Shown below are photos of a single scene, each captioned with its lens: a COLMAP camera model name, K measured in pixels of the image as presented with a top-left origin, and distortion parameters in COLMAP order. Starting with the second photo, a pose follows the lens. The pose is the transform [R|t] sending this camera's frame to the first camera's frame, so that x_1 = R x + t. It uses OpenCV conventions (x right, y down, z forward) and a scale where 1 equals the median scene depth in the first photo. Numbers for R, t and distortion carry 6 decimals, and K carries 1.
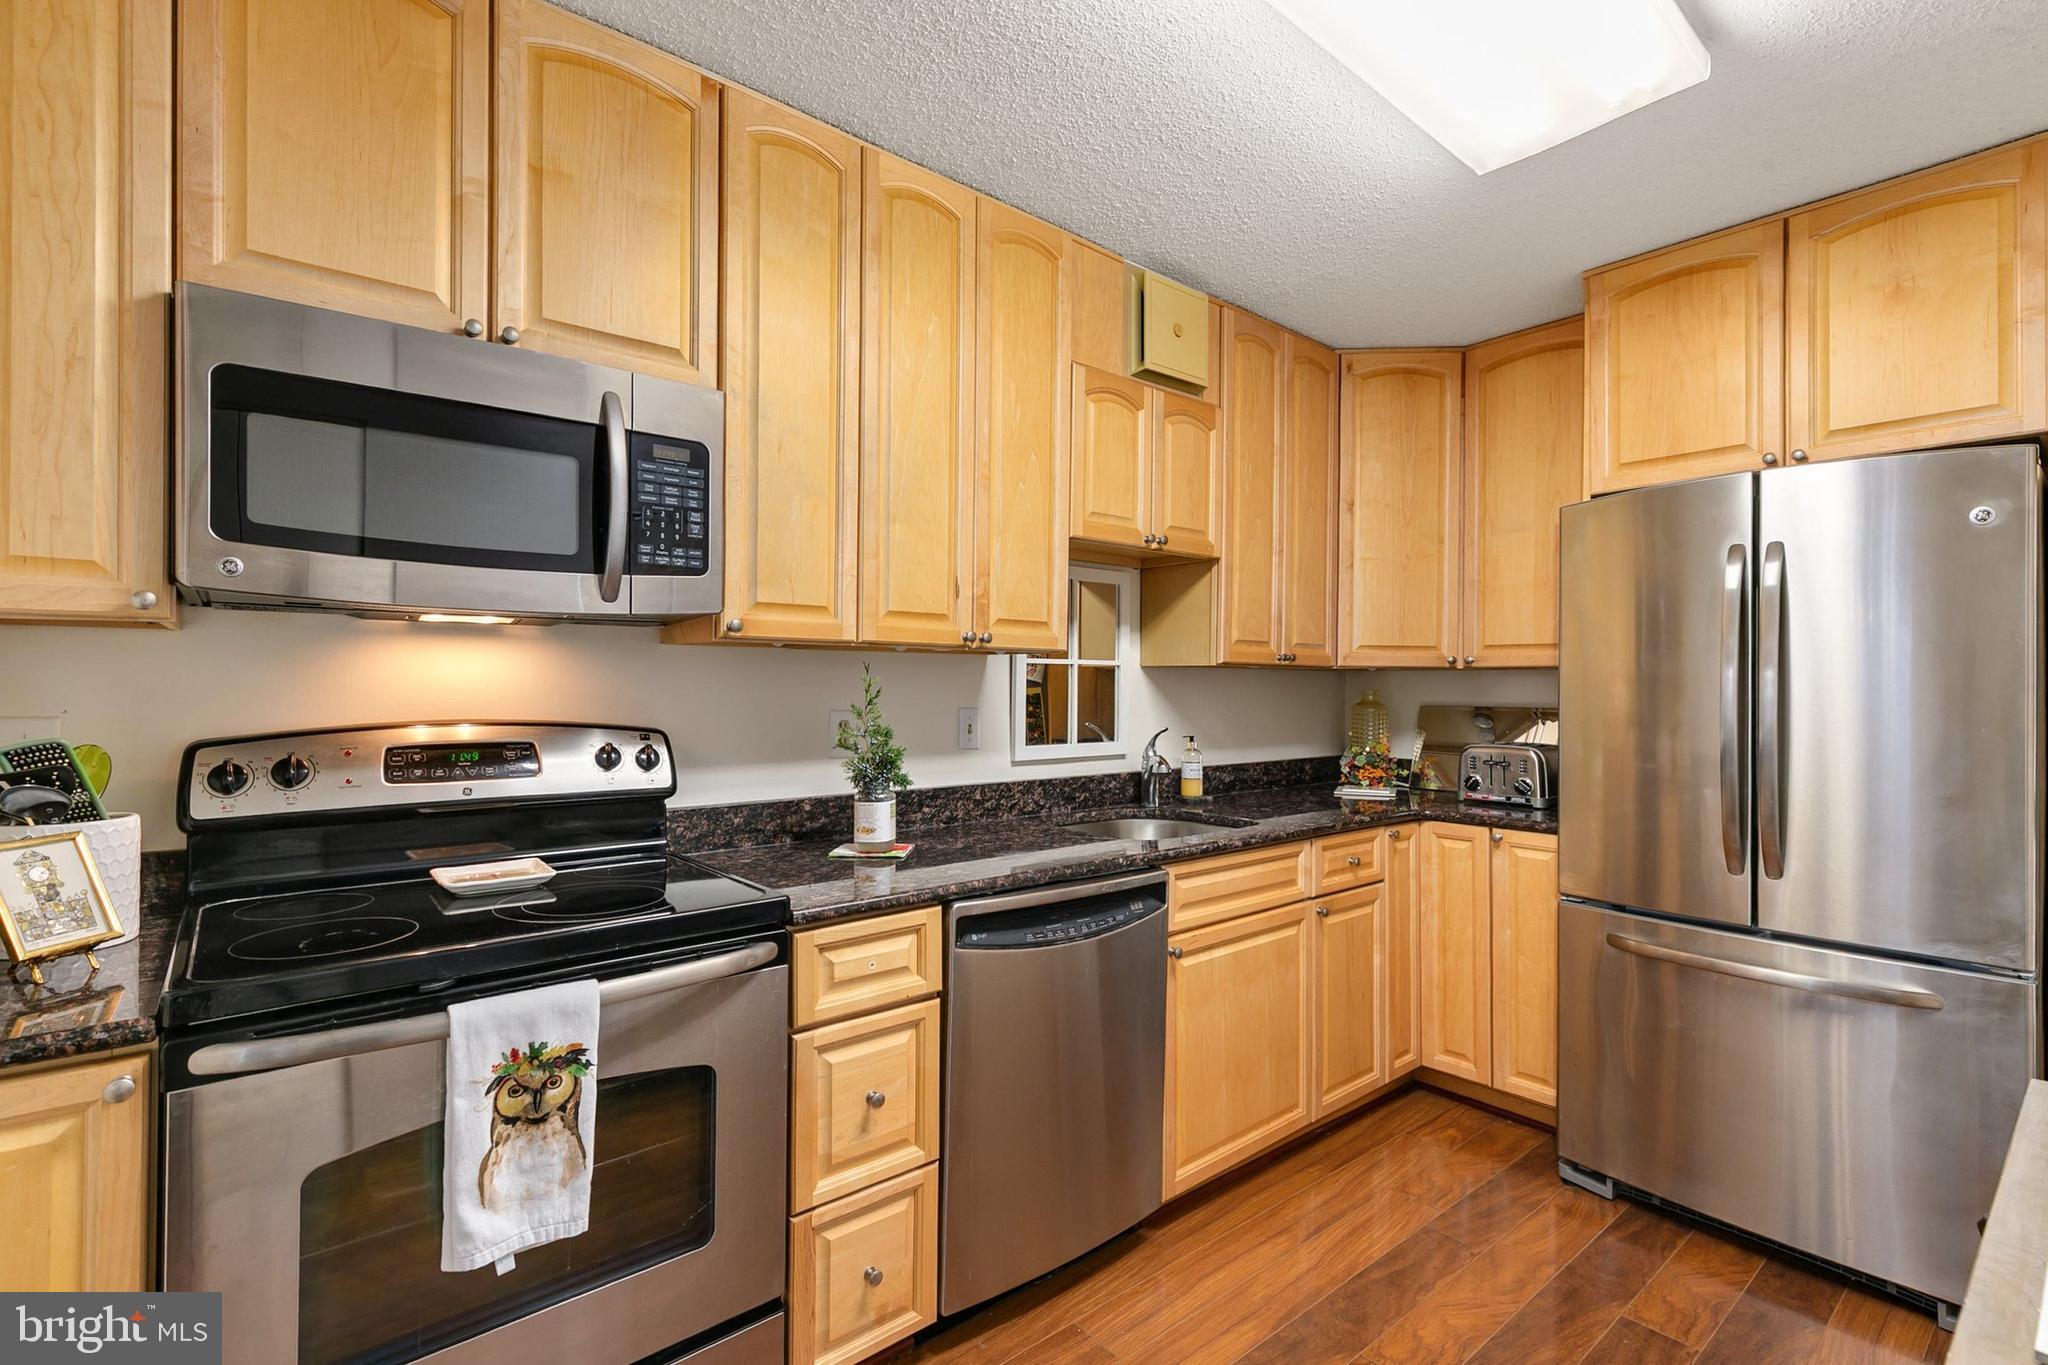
lens RADIAL K [[924.2, 0, 1024.0], [0, 924.2, 682.5], [0, 0, 1]] dist [0.004559, 0.000796]
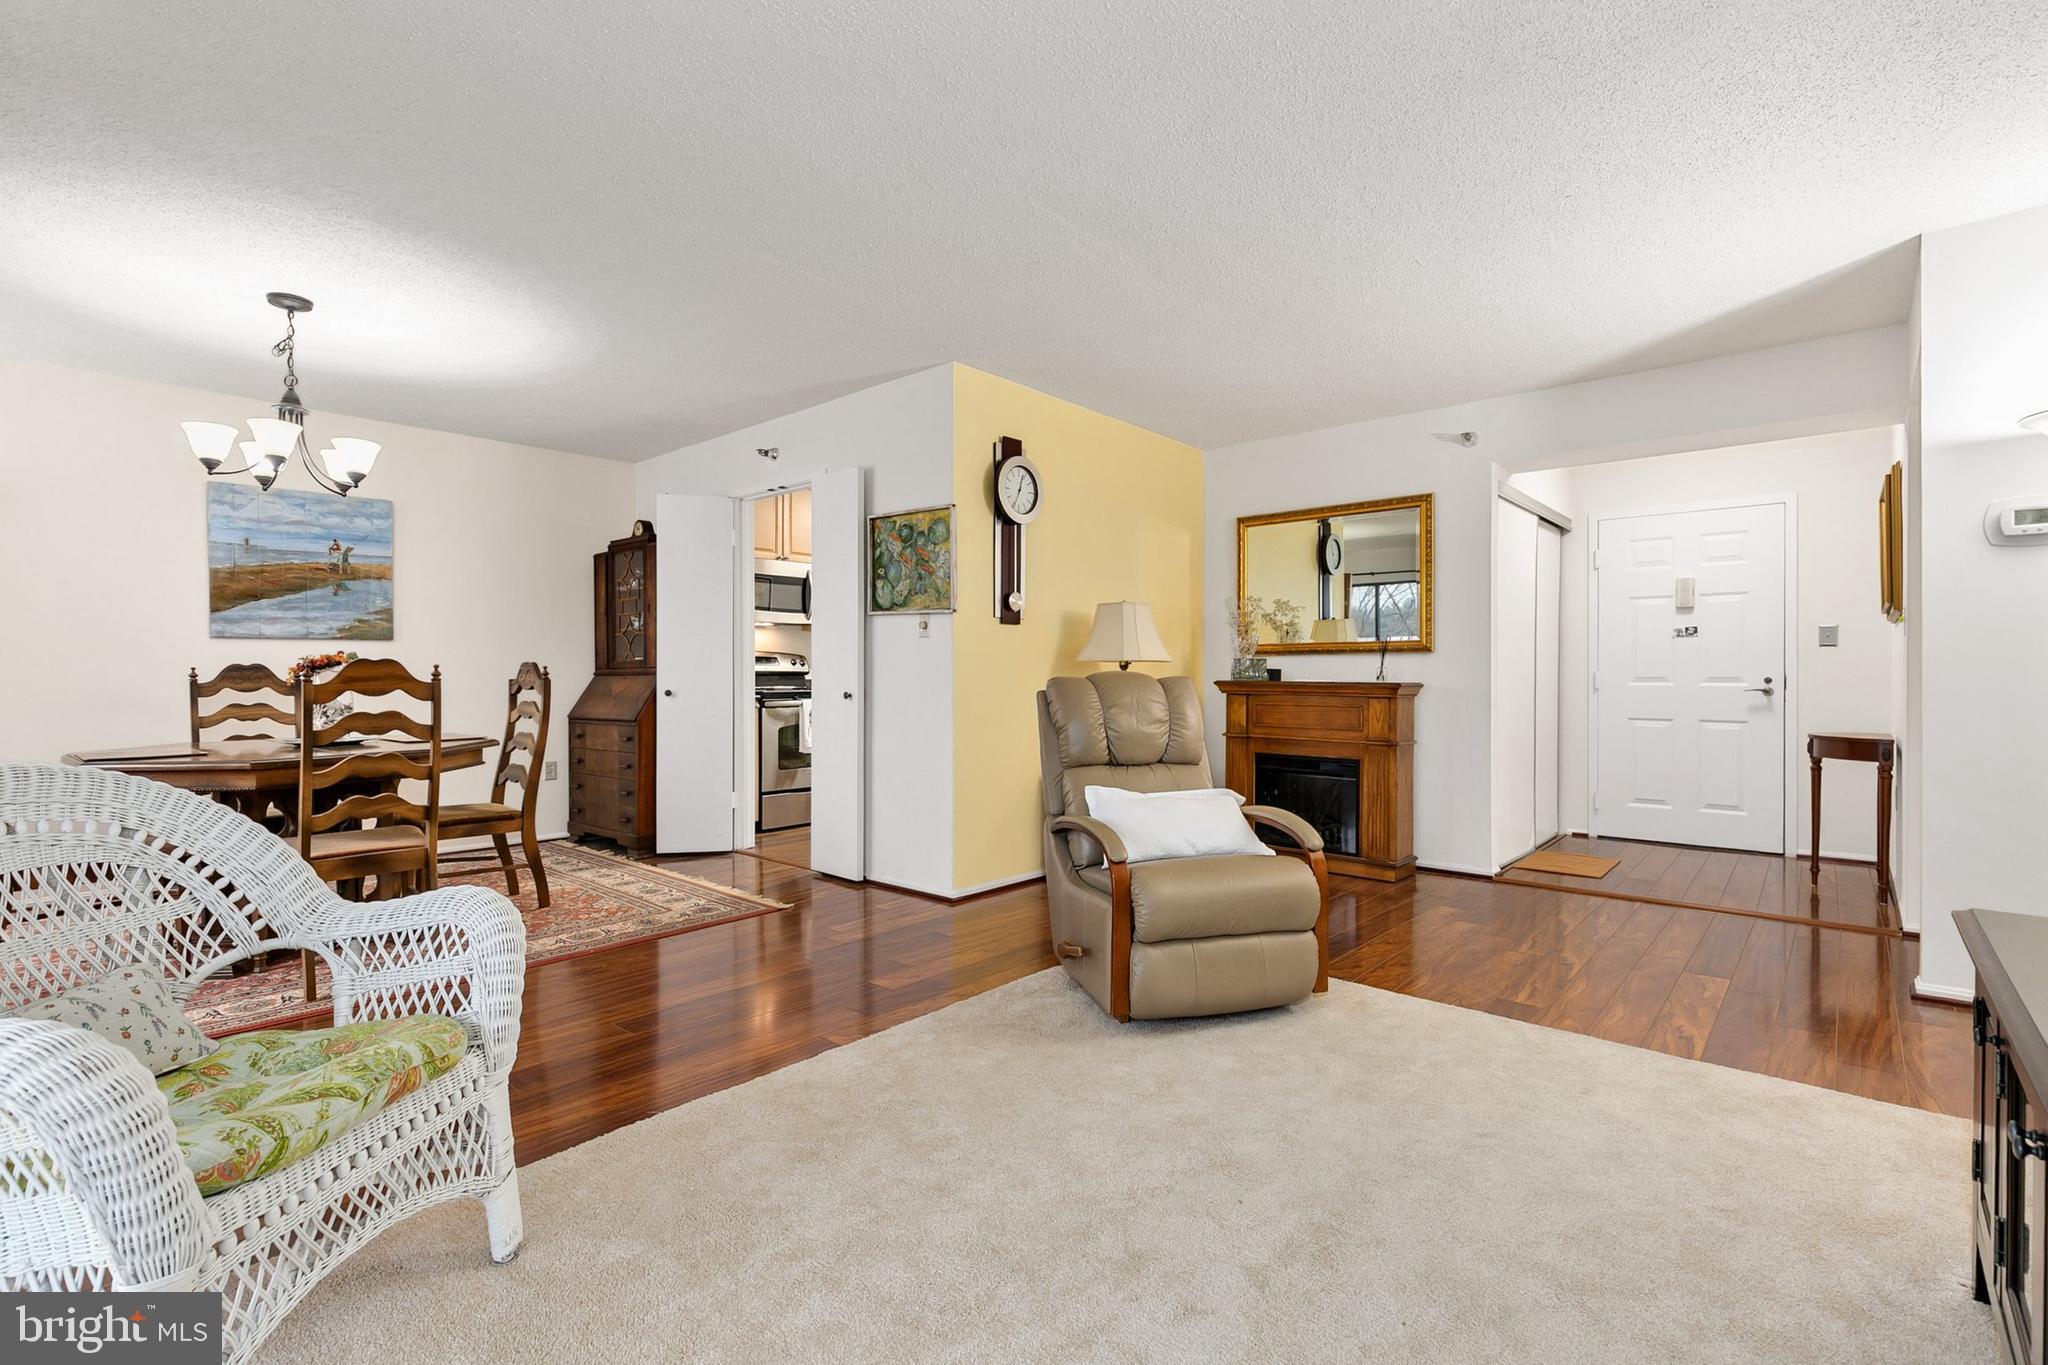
lens RADIAL K [[924.2, 0, 1024.0], [0, 924.2, 682.5], [0, 0, 1]] dist [0.004559, 0.000796]
pose [[0.989035, -0.007492, 0.147492, -0.091941], [0.006037, 0.999929, 0.010311, 0.110367], [-0.147559, -0.009307, 0.989009, -2.224916]]
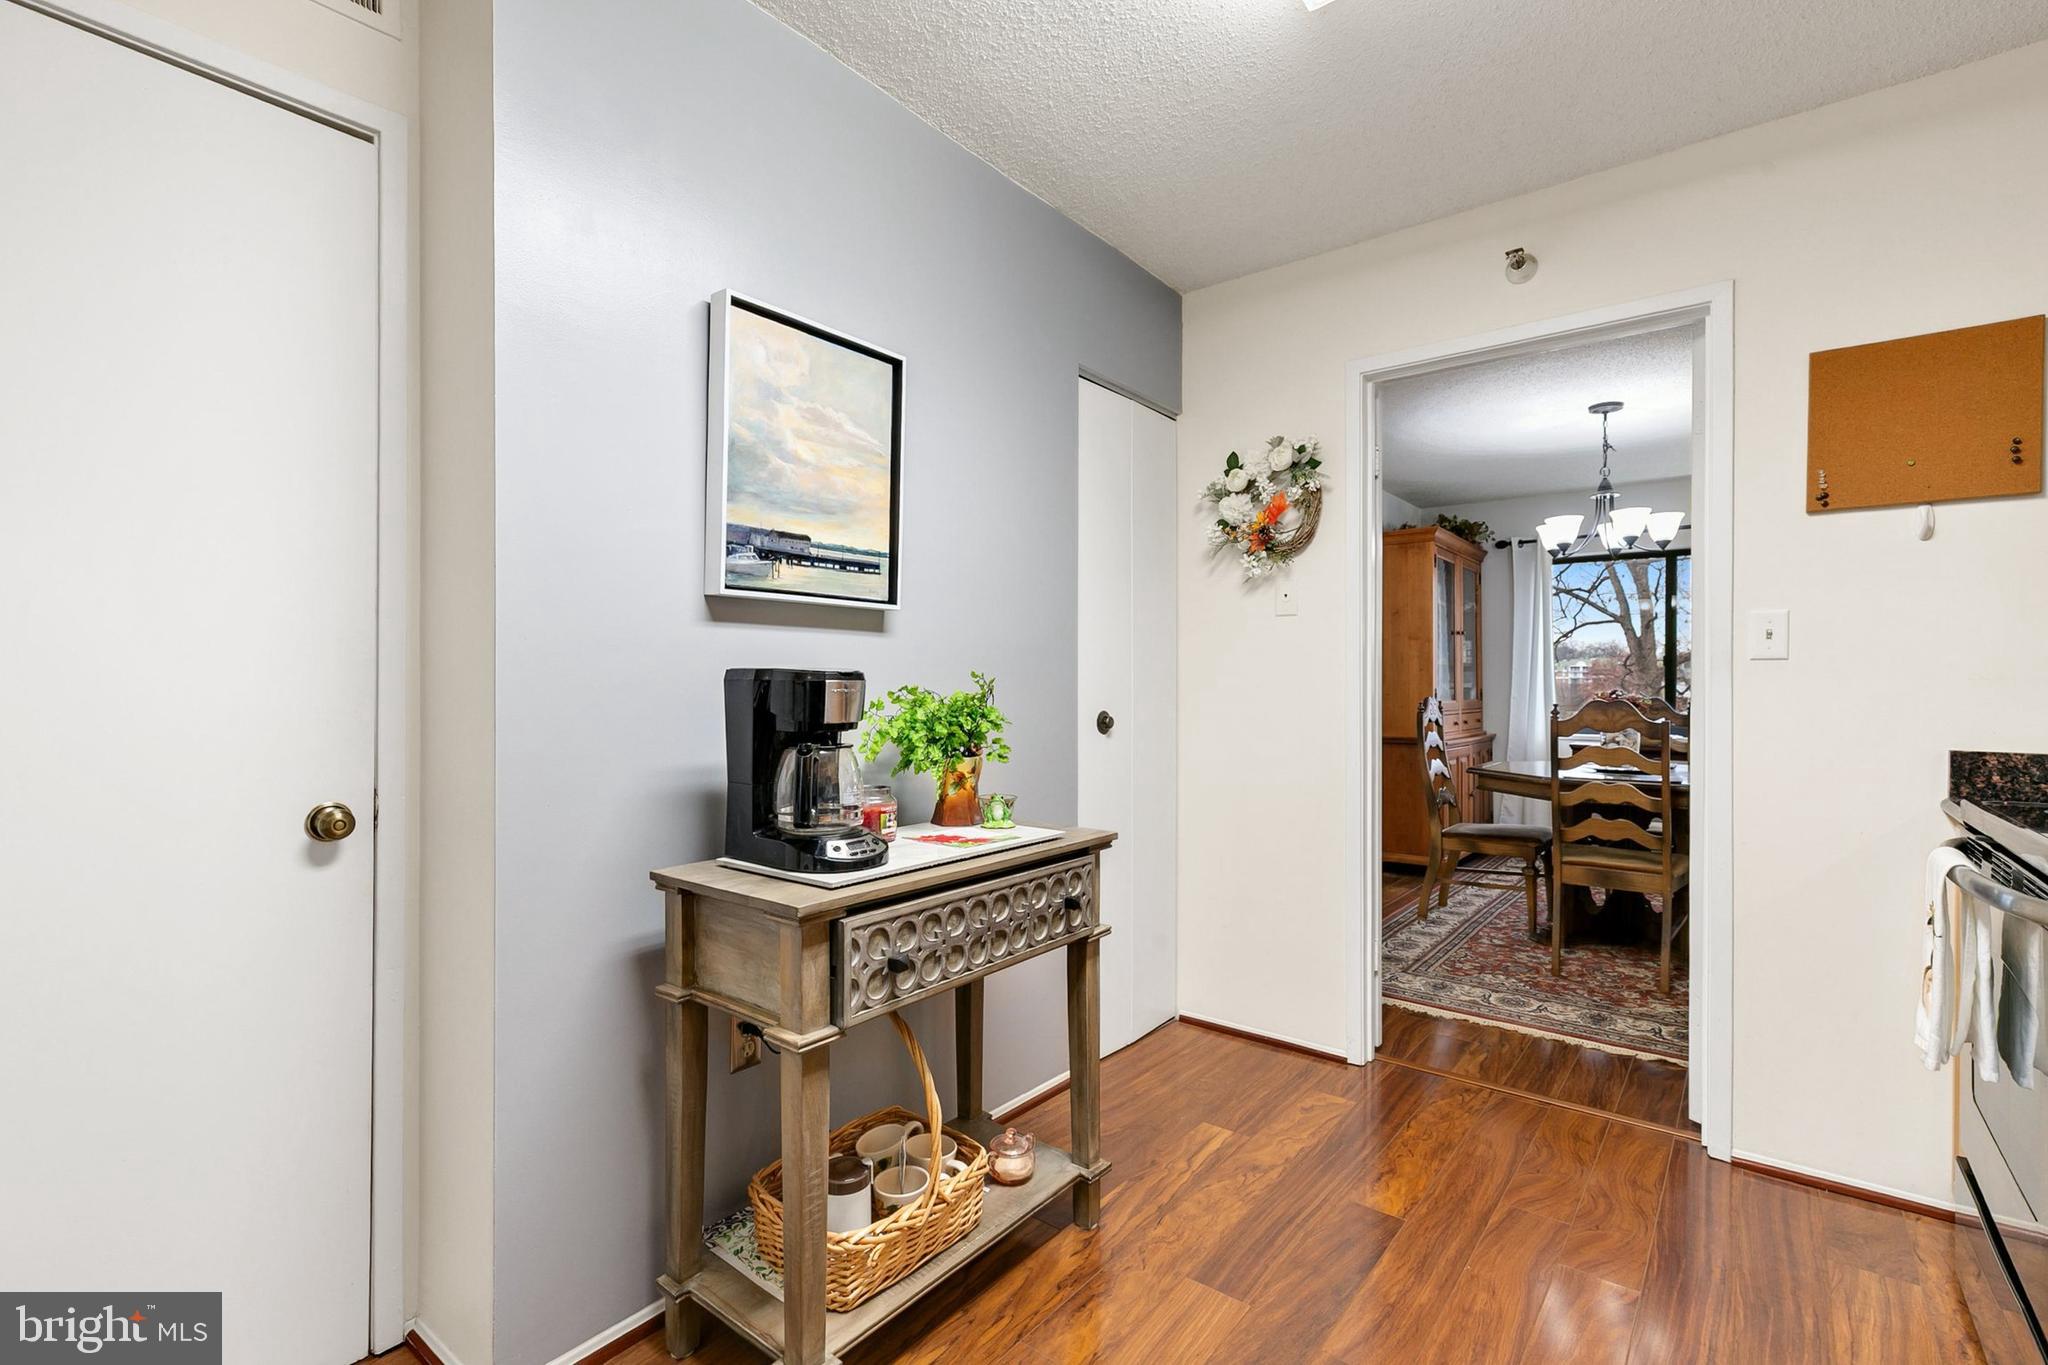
lens RADIAL K [[932.0, 0, 1016.4], [0, 932.0, 686.3], [0, 0, 1]] dist [0.001024, 0.000075]
pose [[-0.979557, -0.005403, -0.201093, 0.491475], [-0.005162, 0.999985, -0.001722, 0.067139], [0.201100, -0.000649, -0.979571, 1.054775]]
